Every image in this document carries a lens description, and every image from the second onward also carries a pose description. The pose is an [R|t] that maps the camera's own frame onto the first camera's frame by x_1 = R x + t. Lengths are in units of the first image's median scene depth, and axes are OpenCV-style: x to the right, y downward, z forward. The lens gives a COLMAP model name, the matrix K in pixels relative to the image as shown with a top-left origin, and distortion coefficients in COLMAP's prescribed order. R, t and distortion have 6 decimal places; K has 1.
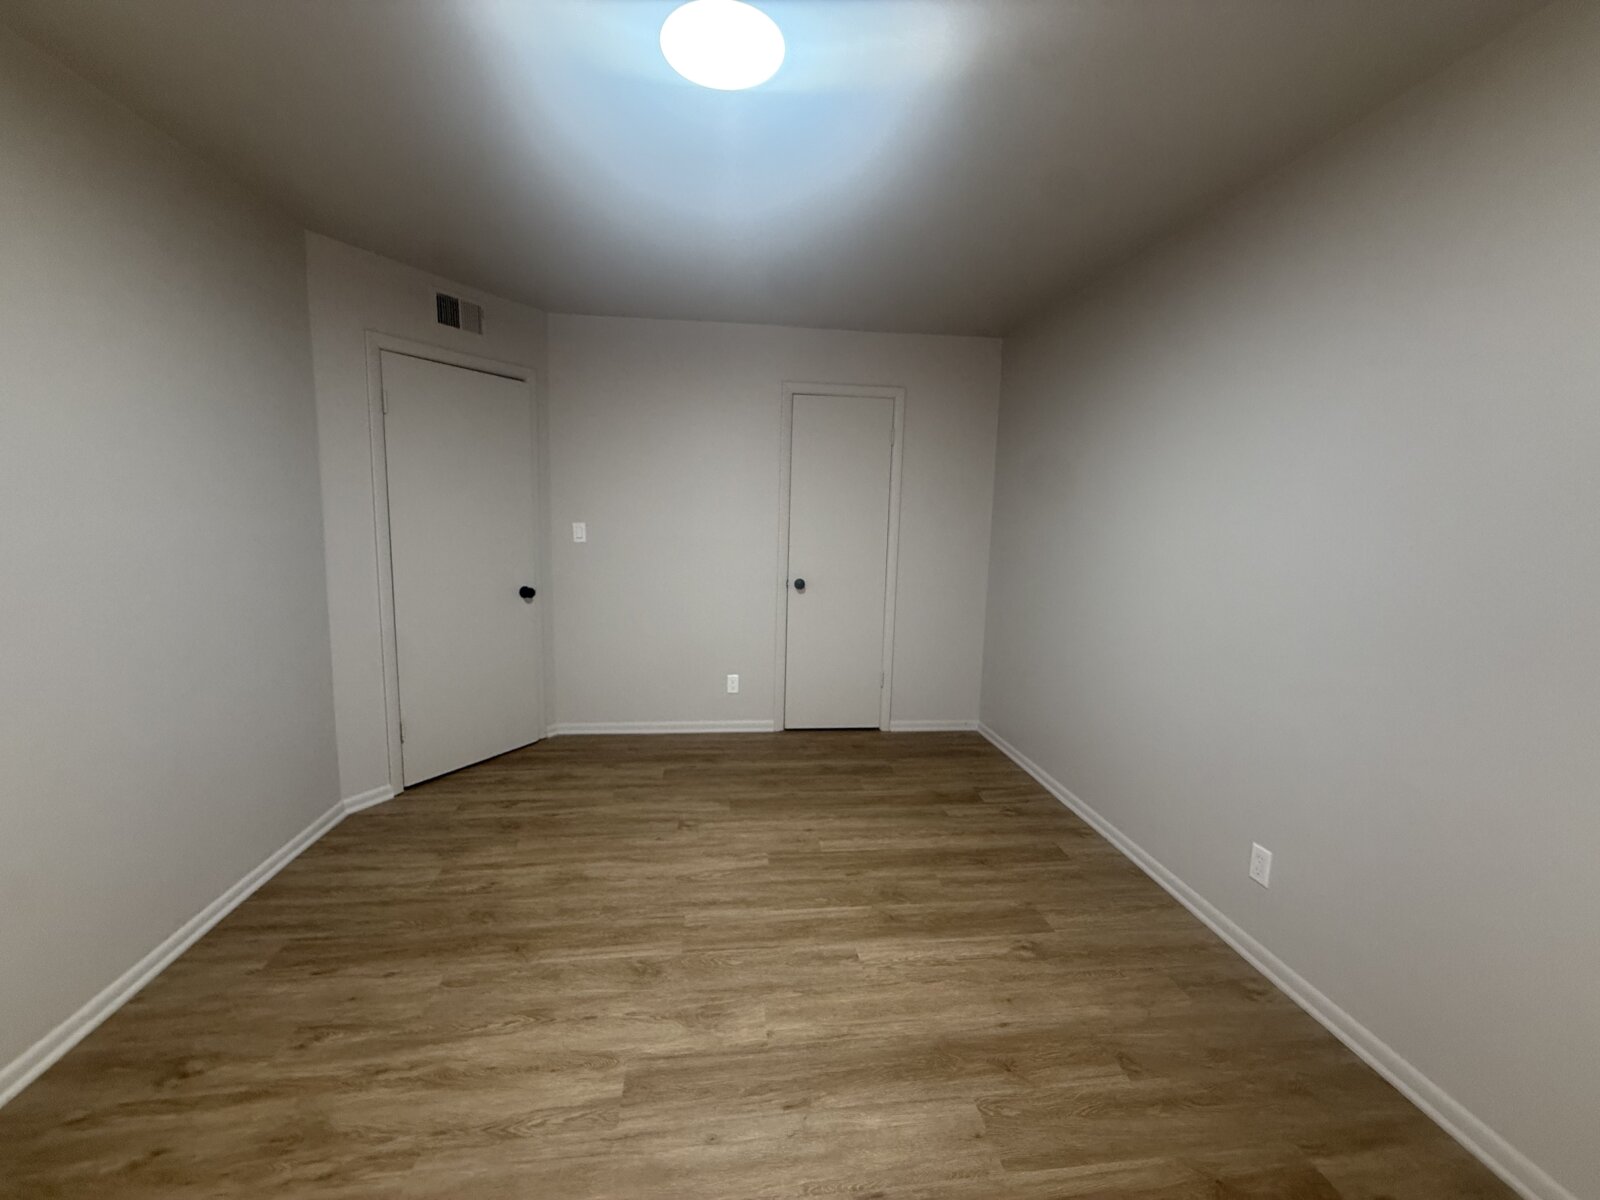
lens RADIAL K [[633.5, 0, 795.9], [0, 633.5, 594.9], [0, 0, 1]] dist [0.000351, 0.000389]
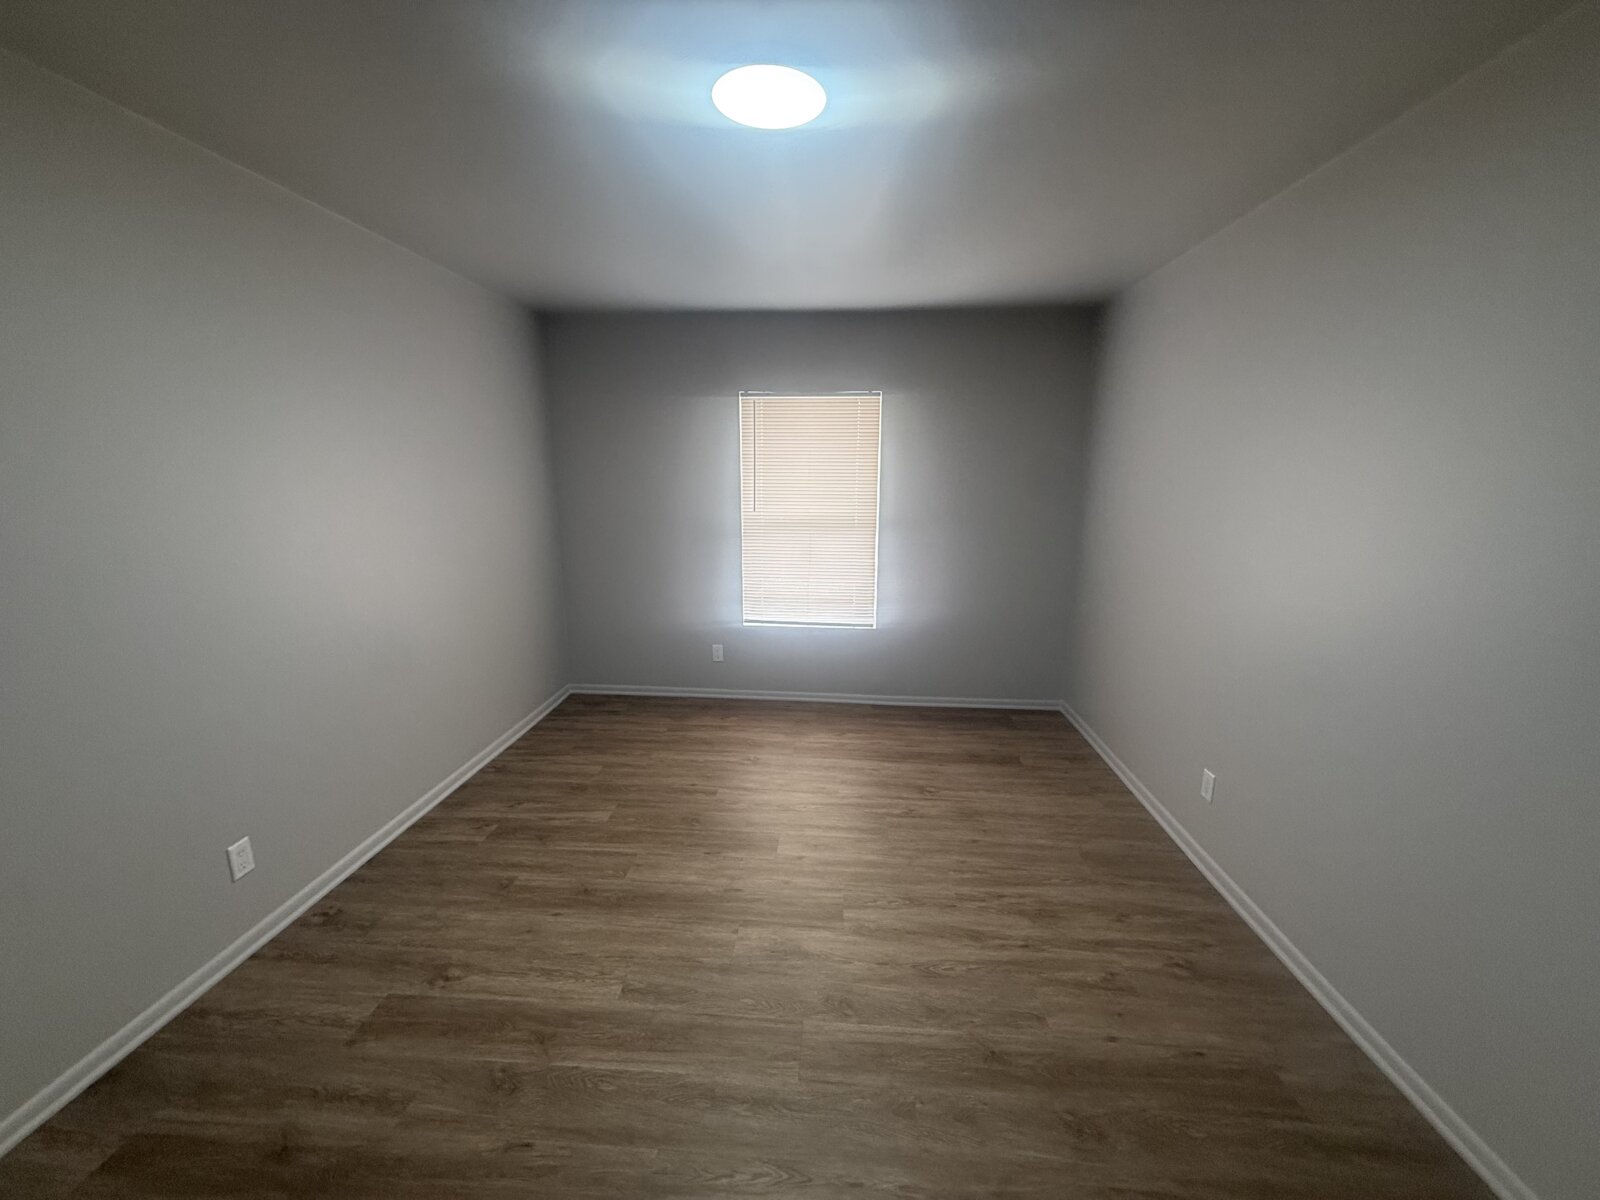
lens RADIAL K [[633.5, 0, 795.9], [0, 633.5, 594.9], [0, 0, 1]] dist [0.000351, 0.000389]
pose [[-0.981046, -0.061245, 0.183844, -0.317405], [0.000517, 0.947909, 0.318540, -0.316821], [-0.193777, 0.312598, -0.929910, 1.757560]]
